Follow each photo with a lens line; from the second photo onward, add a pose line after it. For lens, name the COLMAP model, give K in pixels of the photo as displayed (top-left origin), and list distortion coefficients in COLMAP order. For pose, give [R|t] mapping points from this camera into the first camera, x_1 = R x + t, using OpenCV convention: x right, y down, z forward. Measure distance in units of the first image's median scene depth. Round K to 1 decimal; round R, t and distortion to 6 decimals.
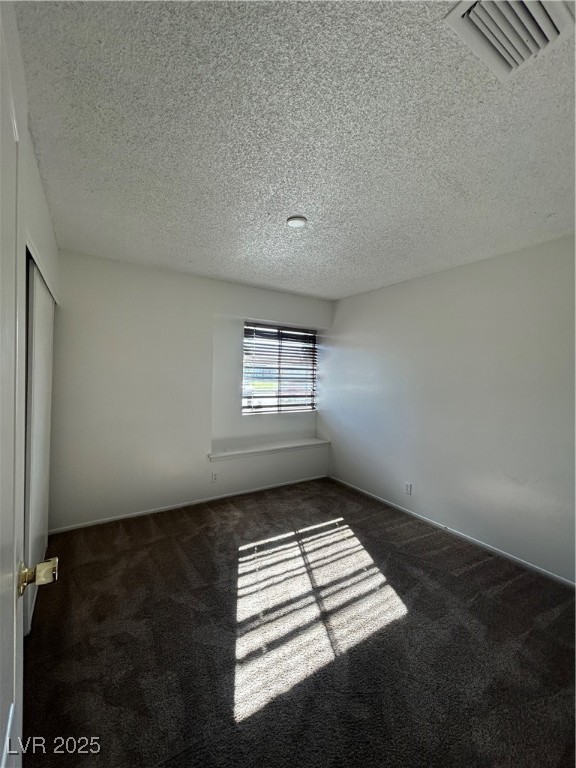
lens RADIAL K [[310.3, 0, 290.9], [0, 310.3, 383.5], [0, 0, 1]] dist [-0.003160, 0.000083]
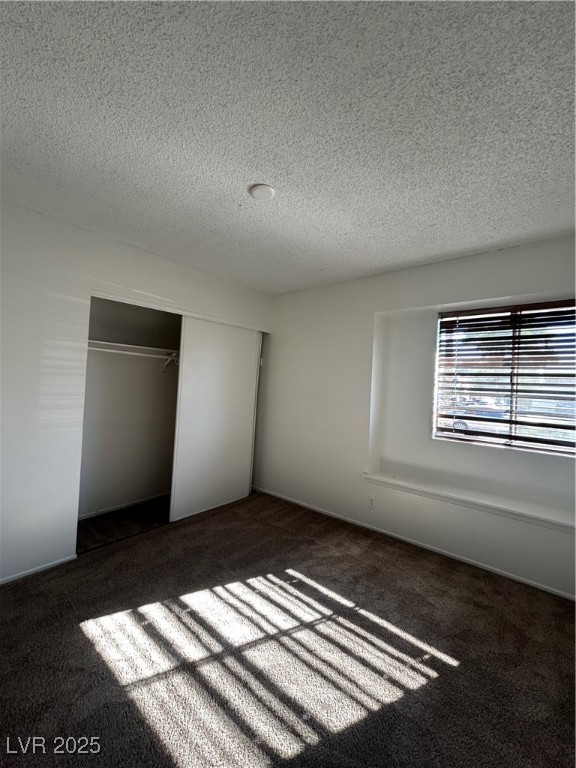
lens RADIAL K [[310.3, 0, 291.1], [0, 310.3, 383.7], [0, 0, 1]] dist [-0.003160, 0.000083]
pose [[0.299532, -0.017643, -0.953923, 0.716542], [-0.061668, 0.997380, -0.037810, 0.031542], [0.952091, 0.070152, 0.297660, 0.723003]]
